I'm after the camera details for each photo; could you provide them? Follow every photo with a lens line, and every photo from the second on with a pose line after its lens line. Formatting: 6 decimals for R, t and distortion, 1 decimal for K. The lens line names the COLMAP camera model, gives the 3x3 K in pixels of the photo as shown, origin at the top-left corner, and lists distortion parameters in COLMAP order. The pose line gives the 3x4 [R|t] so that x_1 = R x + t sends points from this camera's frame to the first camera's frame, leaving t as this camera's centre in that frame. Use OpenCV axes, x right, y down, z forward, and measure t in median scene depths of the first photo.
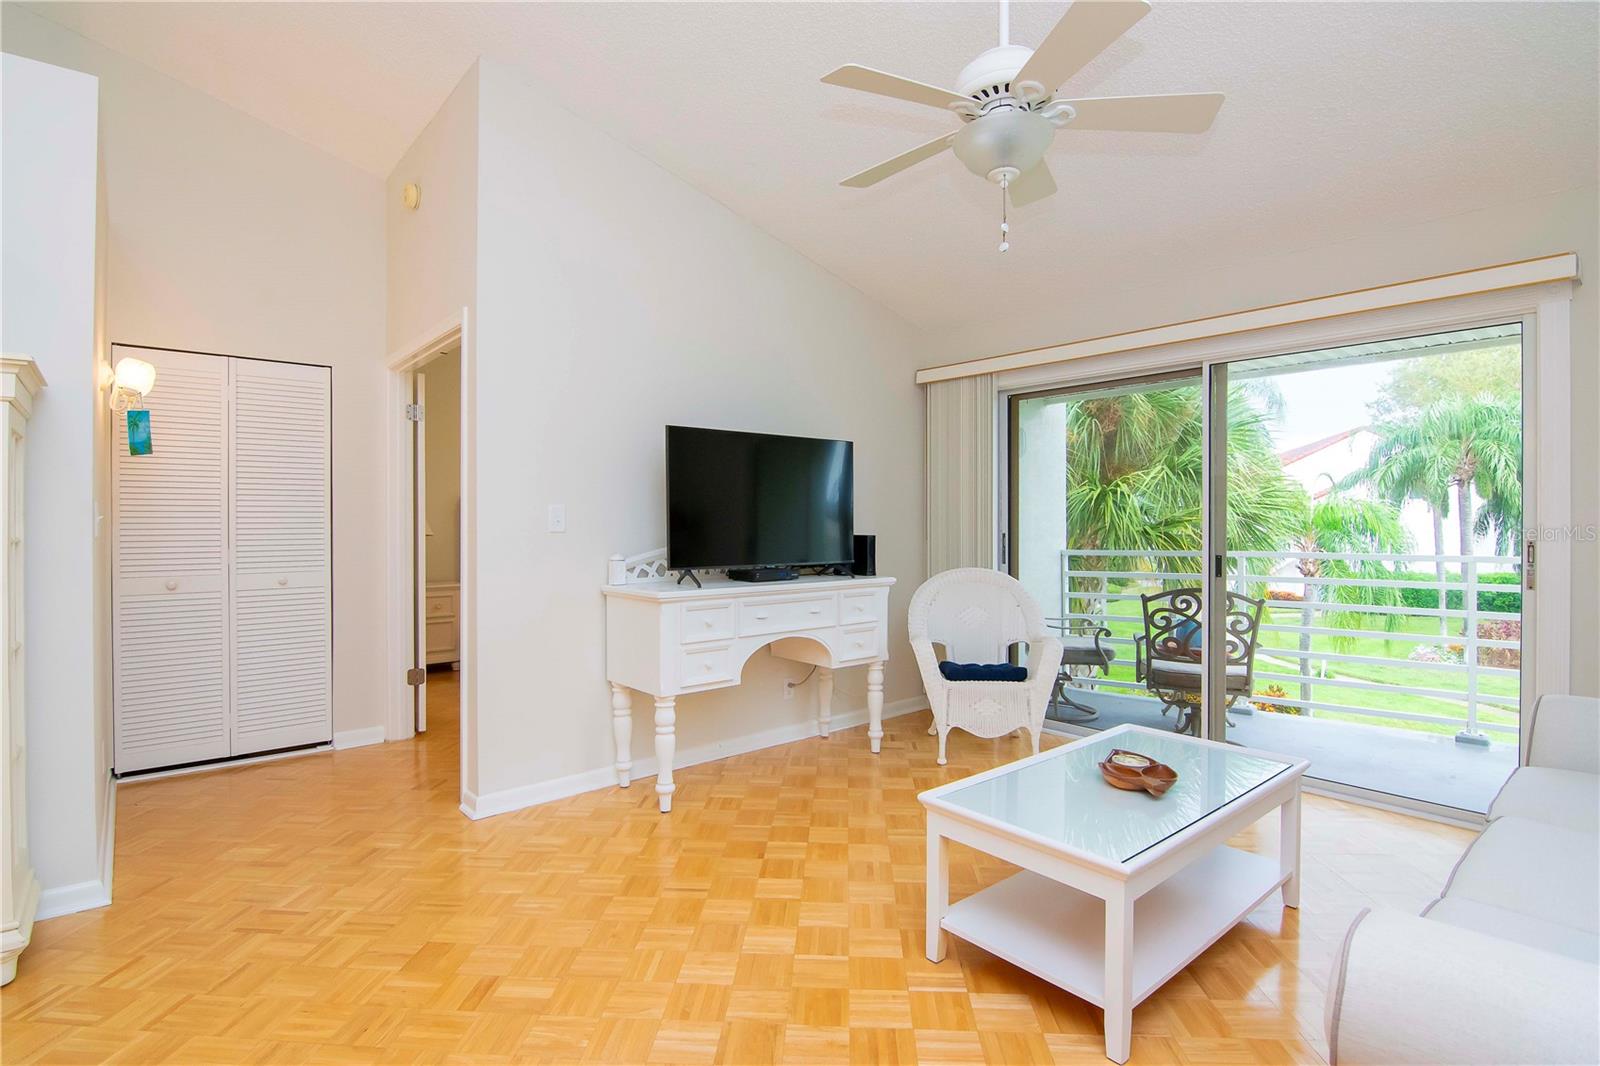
lens RADIAL K [[788.9, 0, 789.1], [0, 788.9, 525.4], [0, 0, 1]] dist [-0.005922, -0.012408]
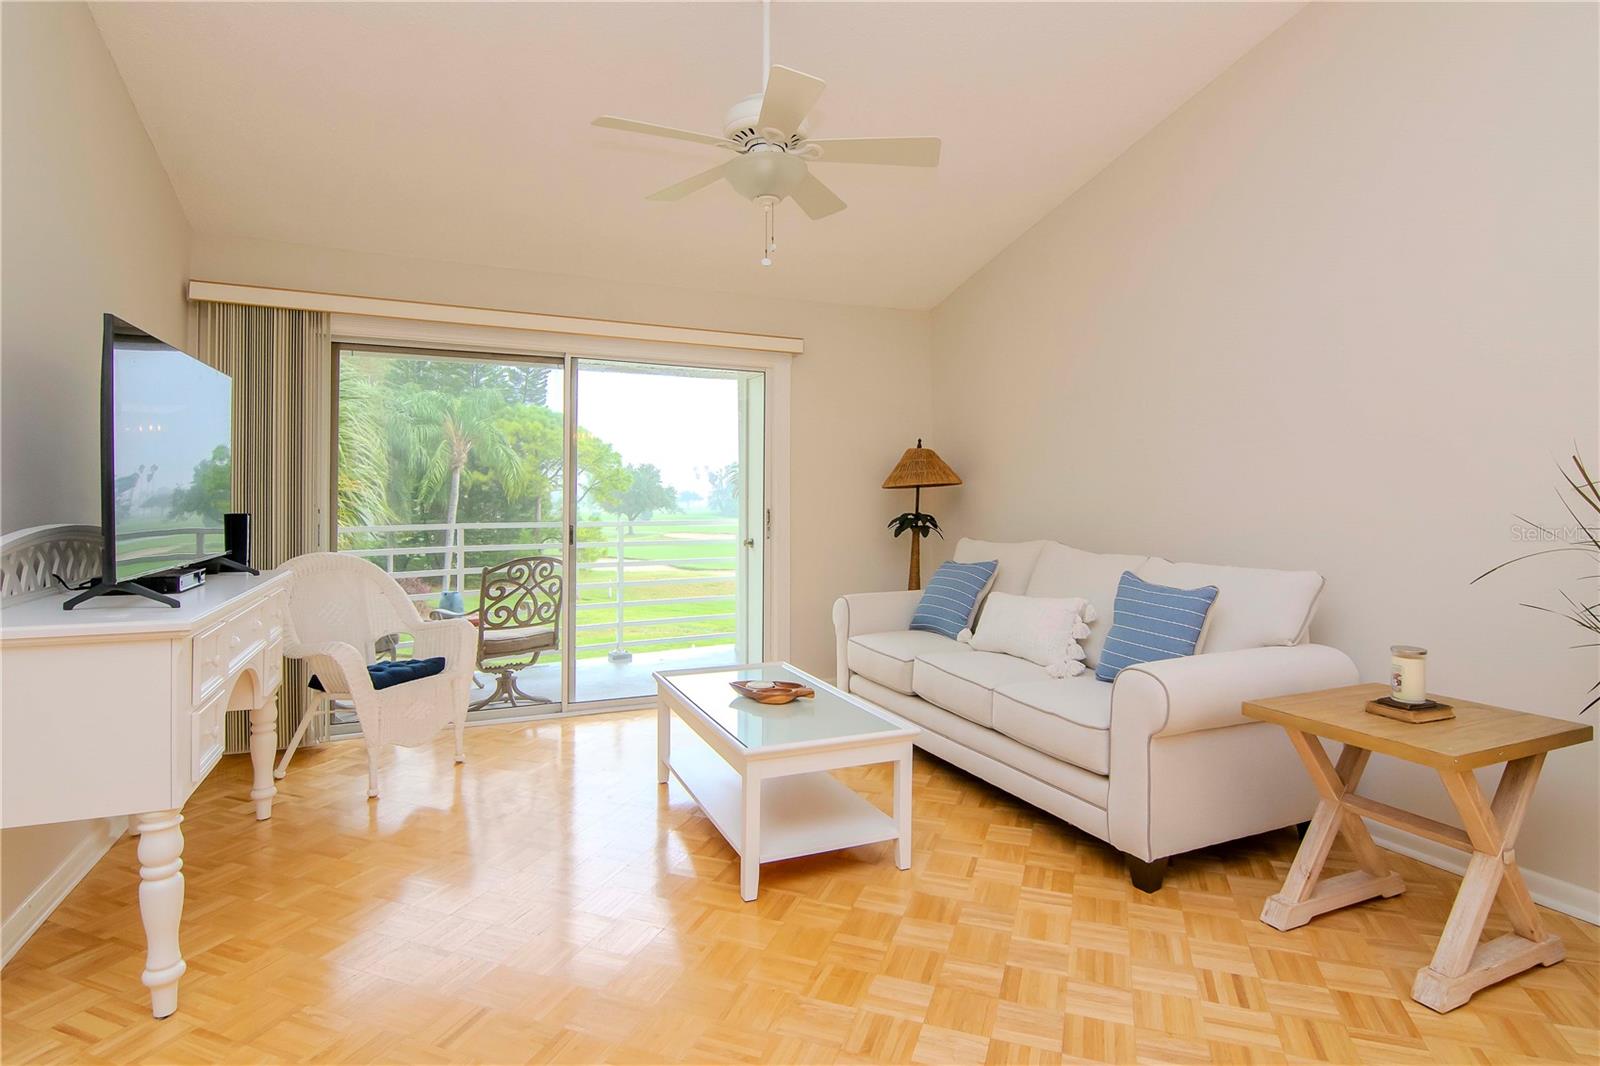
lens RADIAL K [[824.8, 0, 804.7], [0, 824.8, 497.2], [0, 0, 1]] dist [0.000094, -0.000601]
pose [[0.272115, 0.001872, 0.962263, -0.501641], [0.000364, 0.999998, -0.002049, -0.000496], [-0.962265, 0.000908, 0.272114, 0.343129]]
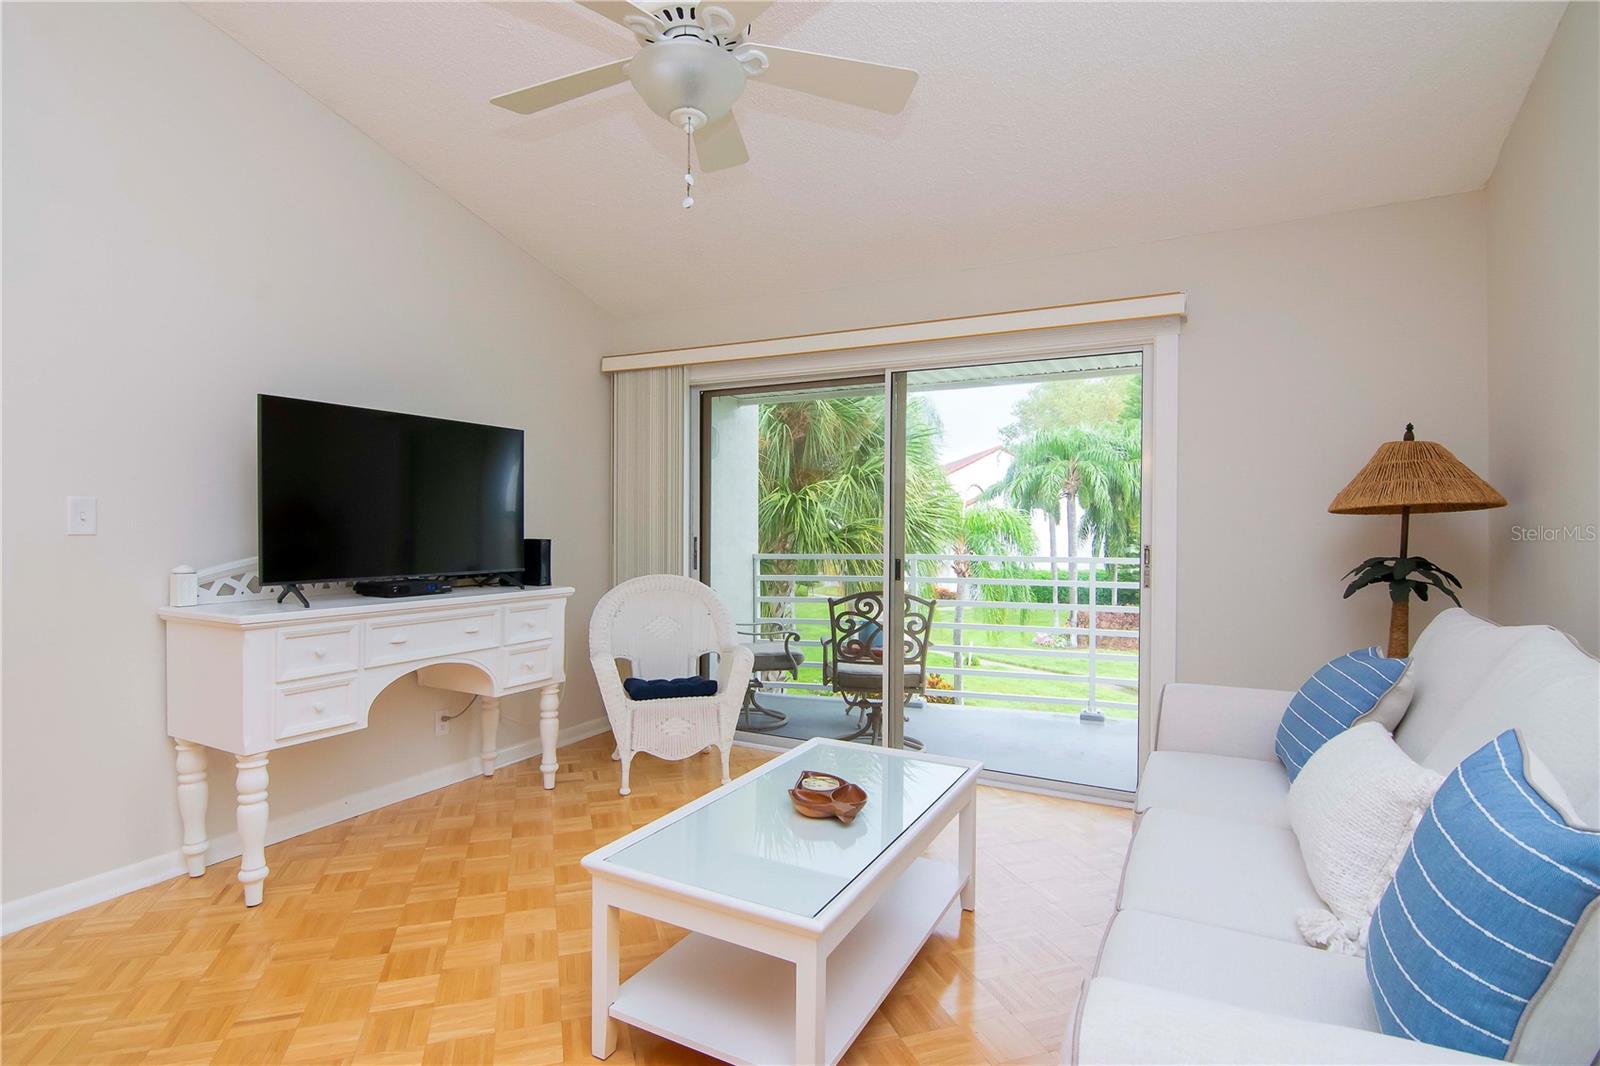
lens RADIAL K [[788.9, 0, 789.1], [0, 788.9, 525.4], [0, 0, 1]] dist [-0.005922, -0.012408]
pose [[0.930435, 0.006867, 0.366393, 0.034604], [-0.005221, 0.999971, -0.005482, 0.000354], [-0.366420, 0.003188, 0.930444, 0.089797]]
